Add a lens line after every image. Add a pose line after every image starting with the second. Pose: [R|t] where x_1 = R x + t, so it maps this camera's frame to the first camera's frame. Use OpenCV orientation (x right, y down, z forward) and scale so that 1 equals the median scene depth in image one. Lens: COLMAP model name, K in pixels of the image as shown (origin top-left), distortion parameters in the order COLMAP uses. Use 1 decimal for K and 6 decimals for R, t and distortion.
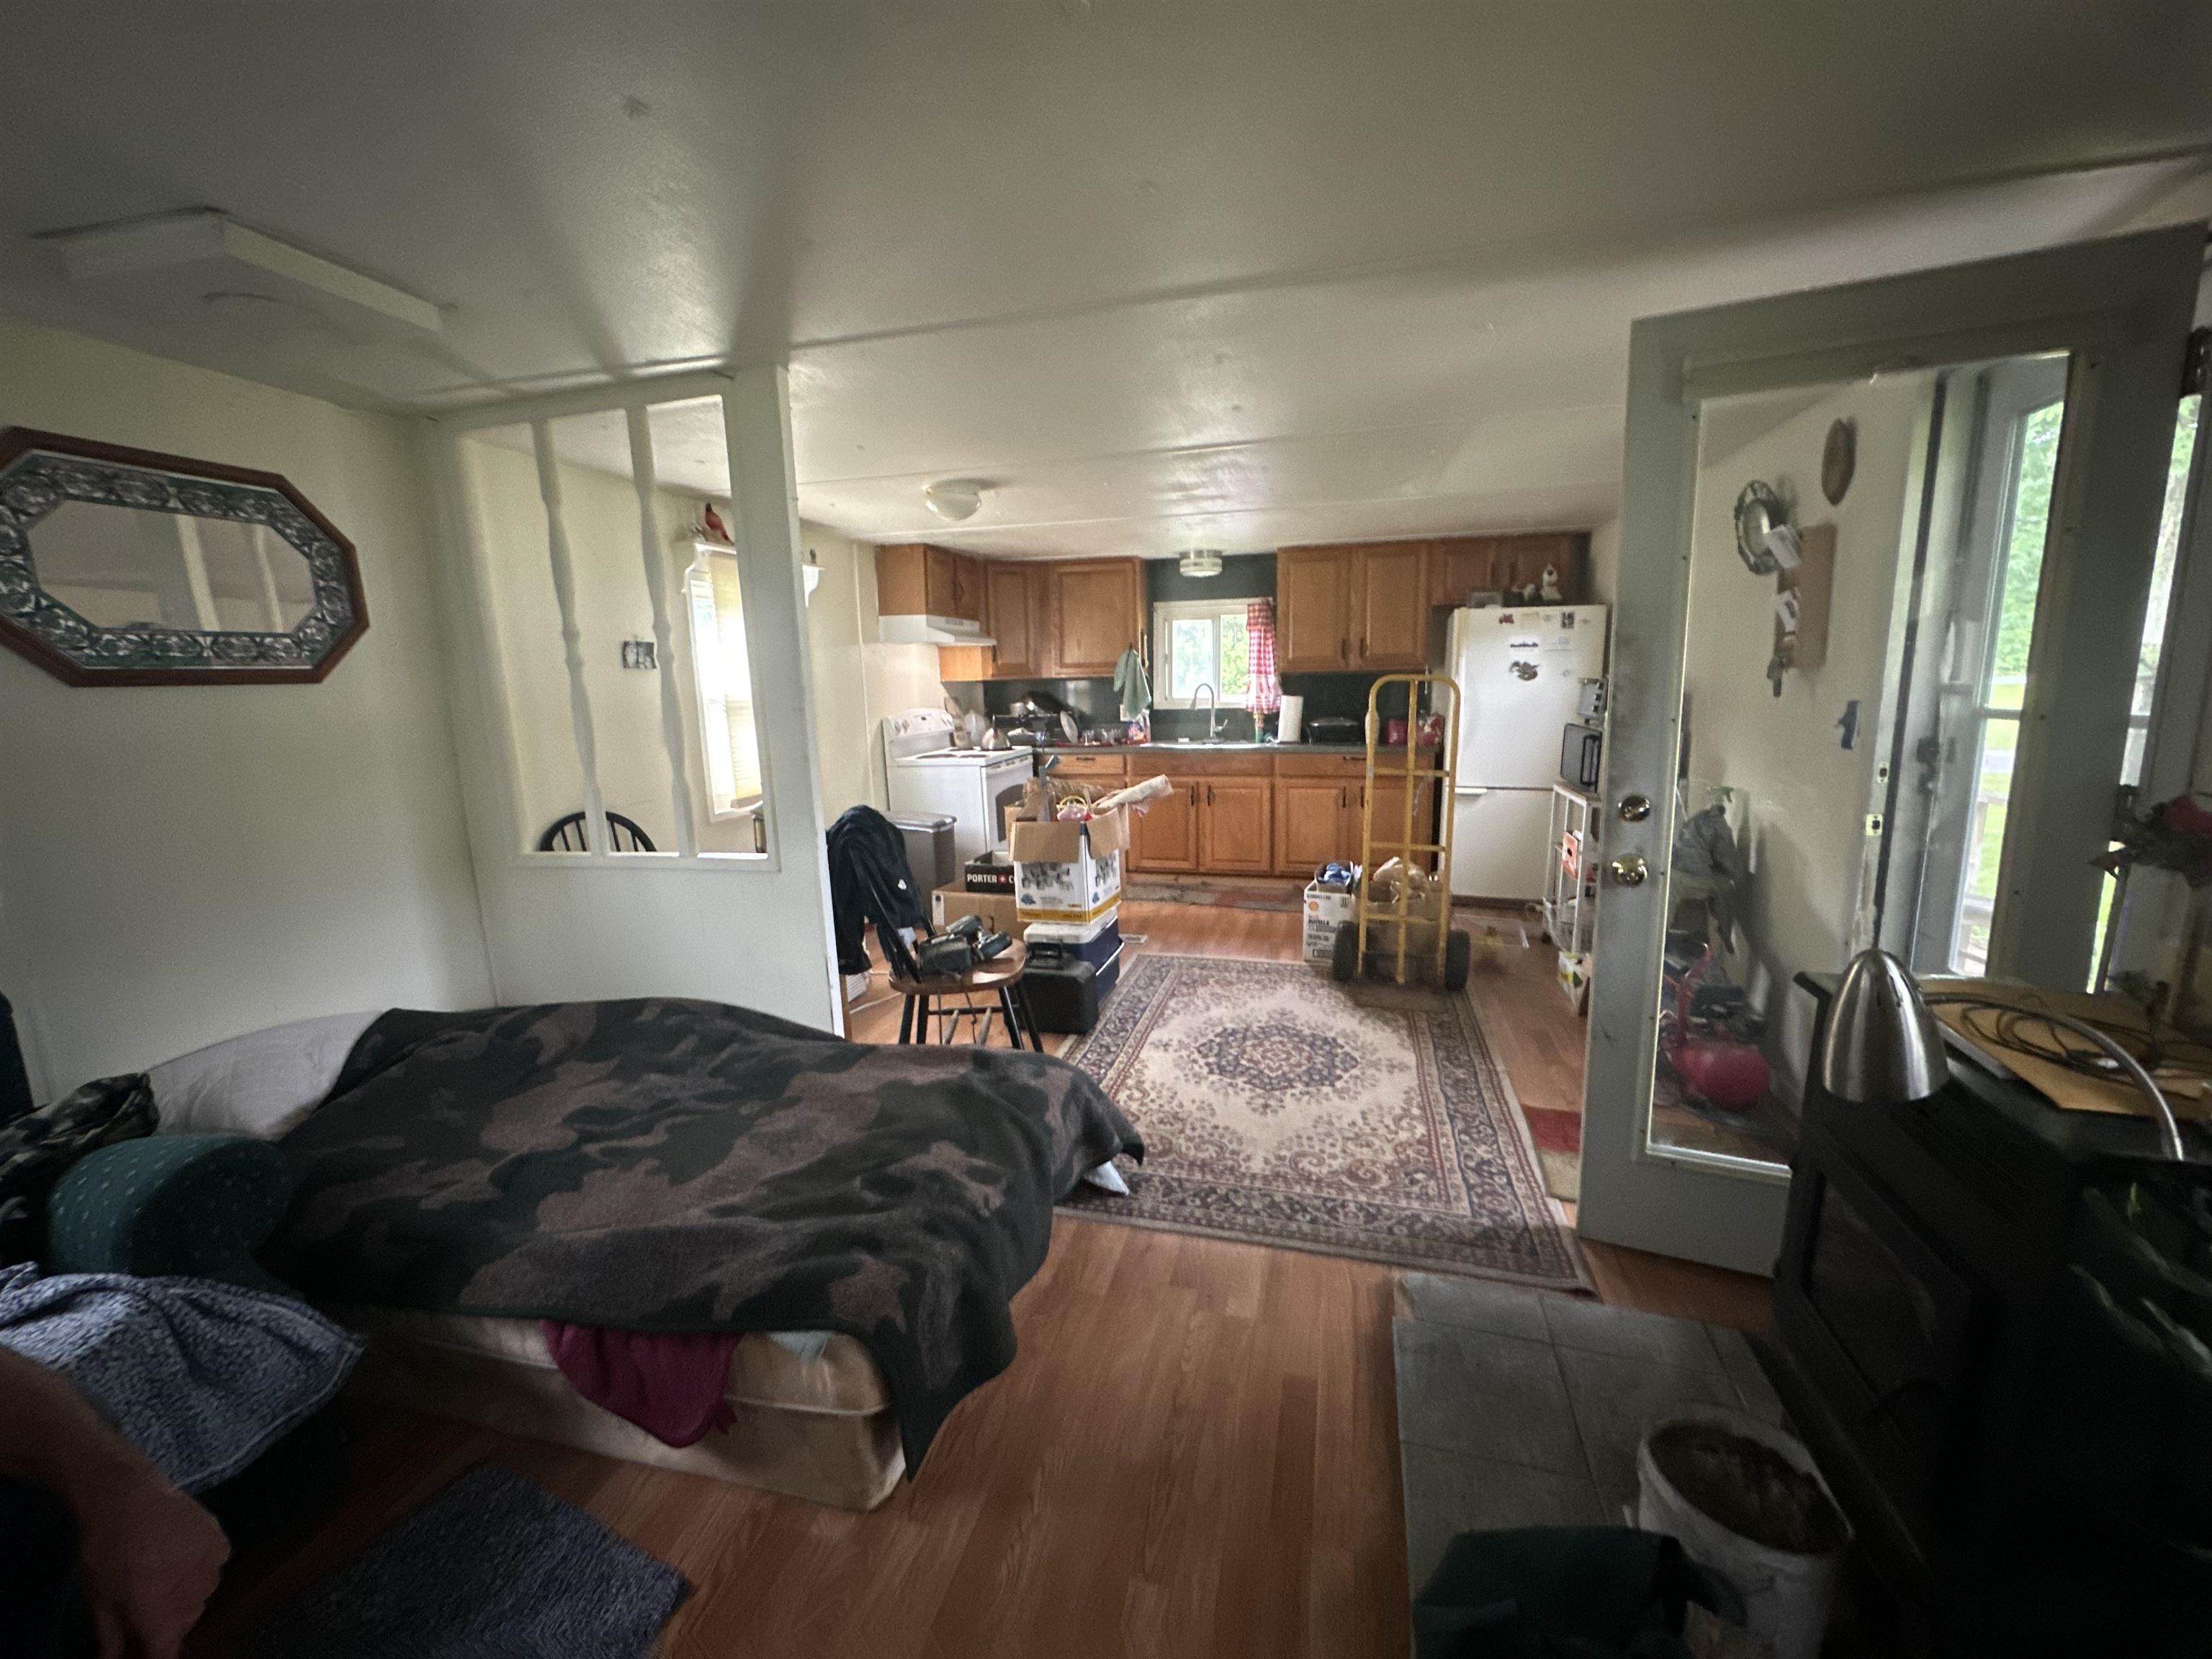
lens RADIAL K [[876.9, 0, 1107.6], [0, 876.9, 830.0], [0, 0, 1]] dist [-0.002747, 0.000290]
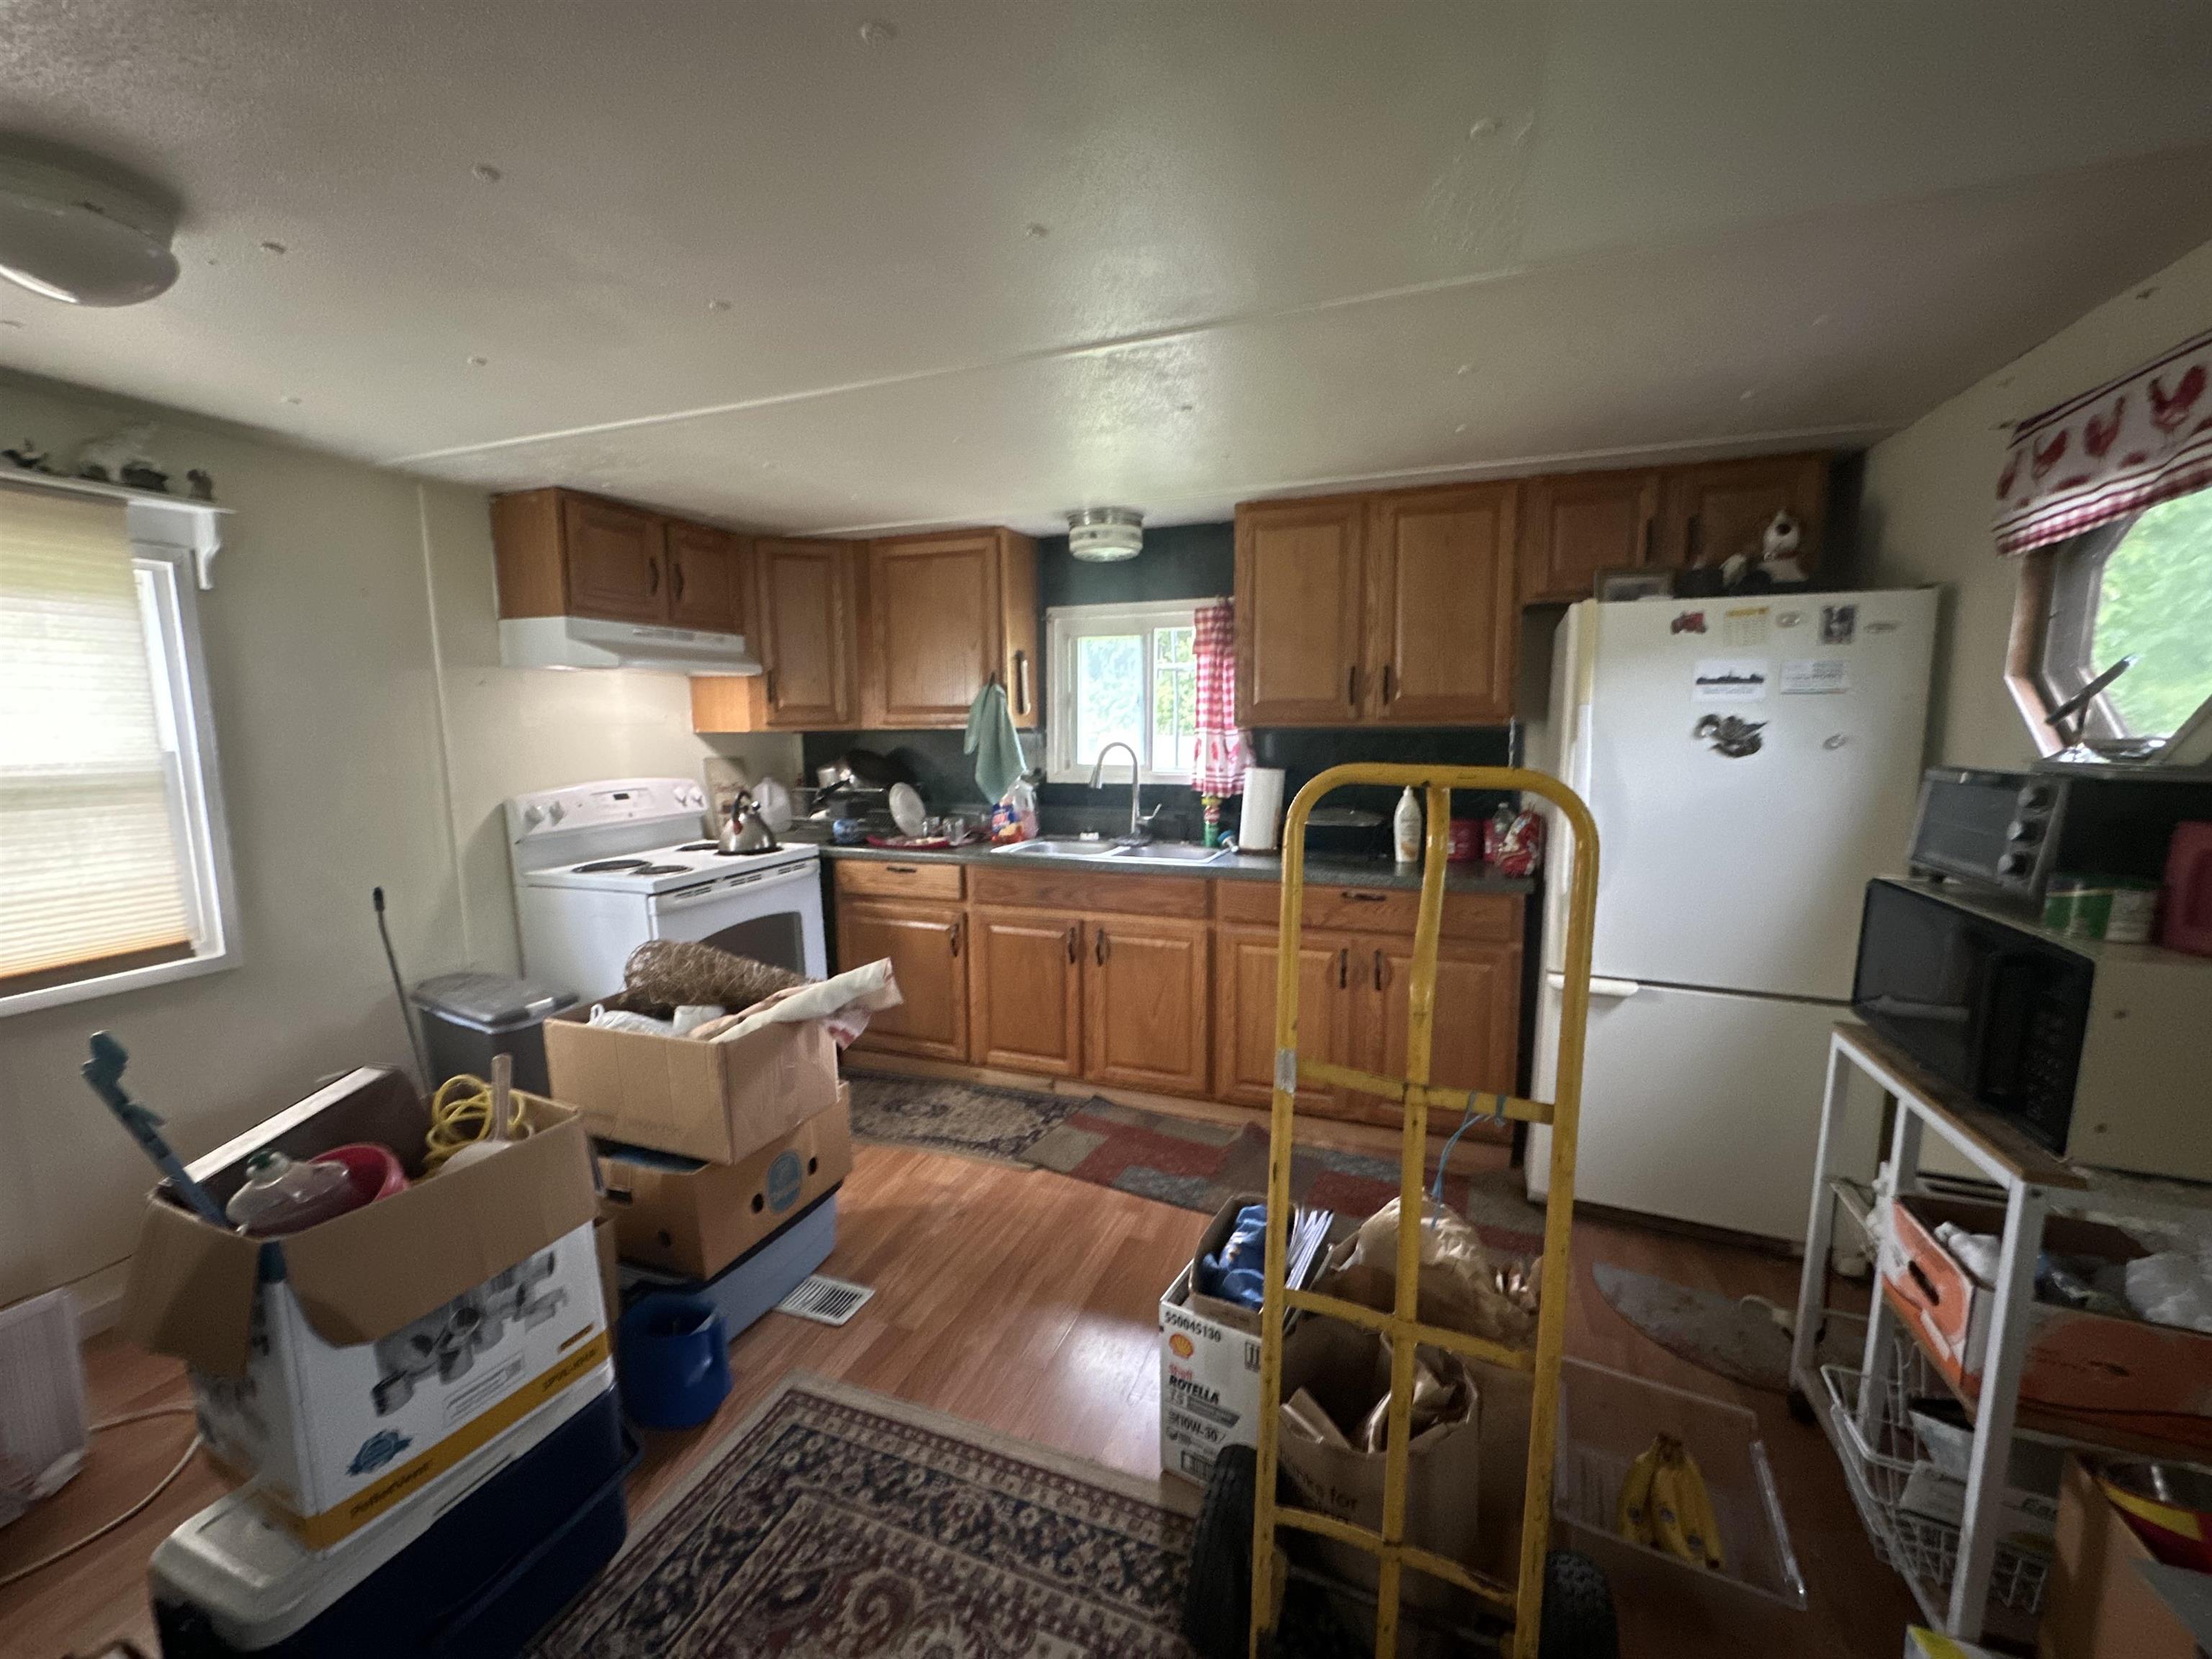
lens RADIAL K [[876.9, 0, 1110.0], [0, 876.9, 835.4], [0, 0, 1]] dist [-0.002747, 0.000290]
pose [[0.994913, 0.026304, -0.097244, 0.173891], [-0.029962, 0.998890, -0.036350, -0.089464], [0.096180, 0.039079, 0.994597, 0.447924]]
